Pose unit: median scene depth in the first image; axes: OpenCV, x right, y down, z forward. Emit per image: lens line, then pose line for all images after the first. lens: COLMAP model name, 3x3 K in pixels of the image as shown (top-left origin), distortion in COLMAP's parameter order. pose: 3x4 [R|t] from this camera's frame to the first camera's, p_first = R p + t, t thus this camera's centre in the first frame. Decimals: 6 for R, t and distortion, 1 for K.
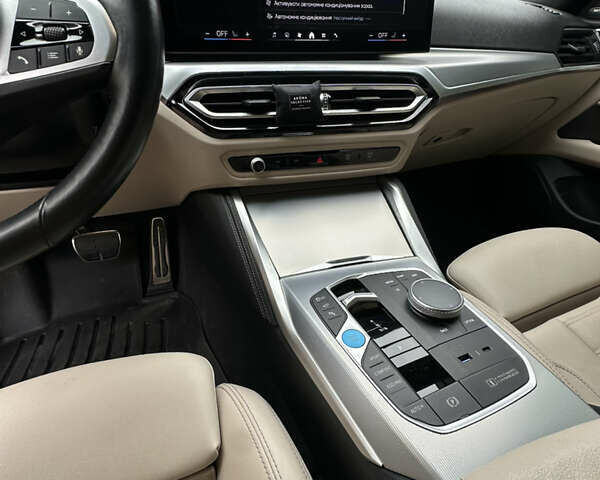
lens RADIAL K [[317.5, 0, 300.0], [0, 317.5, 240.0], [0, 0, 1]] dist [-0.010923, 0.001716]
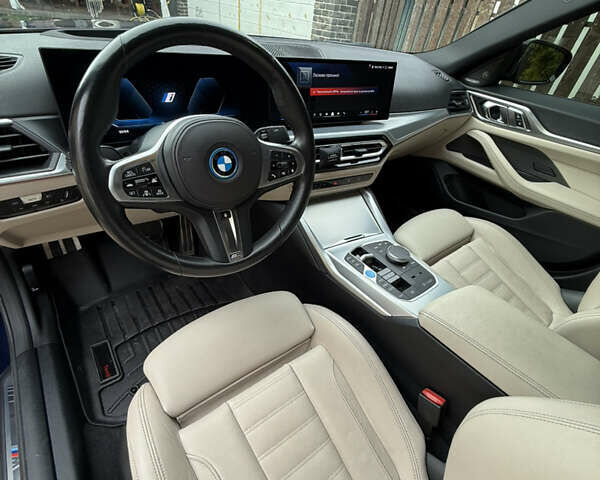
lens RADIAL K [[320.2, 0, 299.5], [0, 320.2, 234.9], [0, 0, 1]] dist [0.001868, -0.000415]
pose [[0.962799, -0.058938, 0.263714, -0.665994], [0.027693, 0.992307, 0.120665, -0.192849], [-0.268797, -0.108873, 0.957024, -0.765247]]
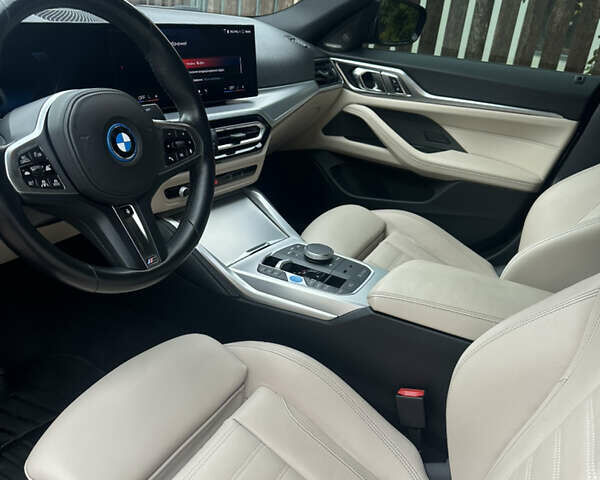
lens RADIAL K [[564.0, 0, 304.0], [0, 564.0, 240.7], [0, 0, 1]] dist [0.113945, -0.195678]
pose [[0.754555, -0.194414, 0.626778, -1.262068], [0.236441, 0.971502, 0.016699, 0.040621], [-0.612162, 0.135596, 0.779019, -1.110058]]
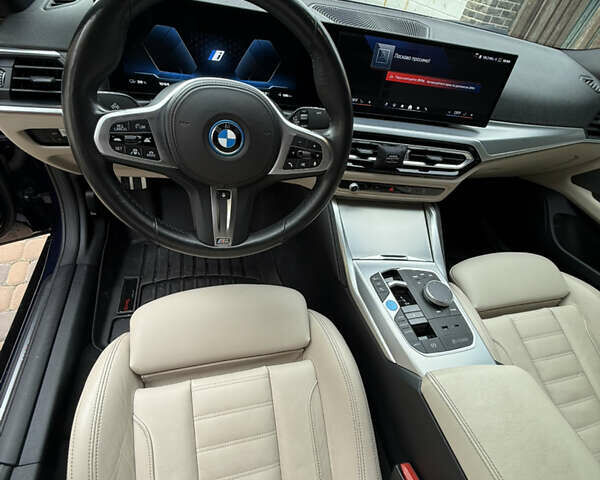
lens RADIAL K [[320.2, 0, 299.5], [0, 320.2, 234.9], [0, 0, 1]] dist [0.001868, -0.000415]
pose [[0.976143, 0.217129, -0.000478, -0.340282], [-0.212493, 0.955748, 0.203450, -0.272824], [0.044632, -0.198495, 0.979085, -0.614849]]
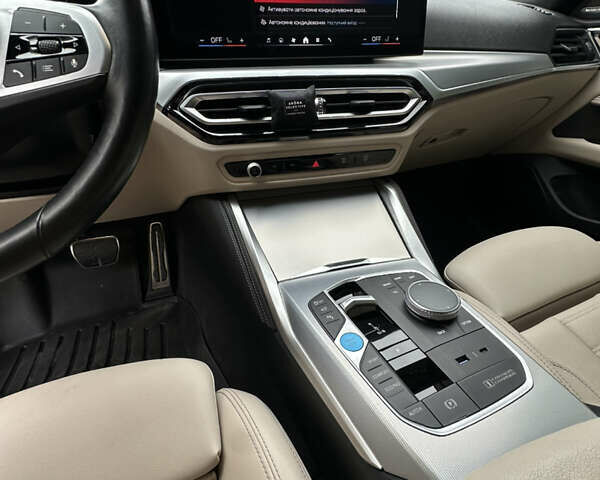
lens RADIAL K [[317.5, 0, 300.0], [0, 317.5, 240.0], [0, 0, 1]] dist [-0.010923, 0.001716]
pose [[0.999849, -0.017143, 0.002833, 0.005263], [0.017152, 0.999849, -0.002902, -0.009139], [-0.002783, 0.002950, 0.999992, -0.004994]]
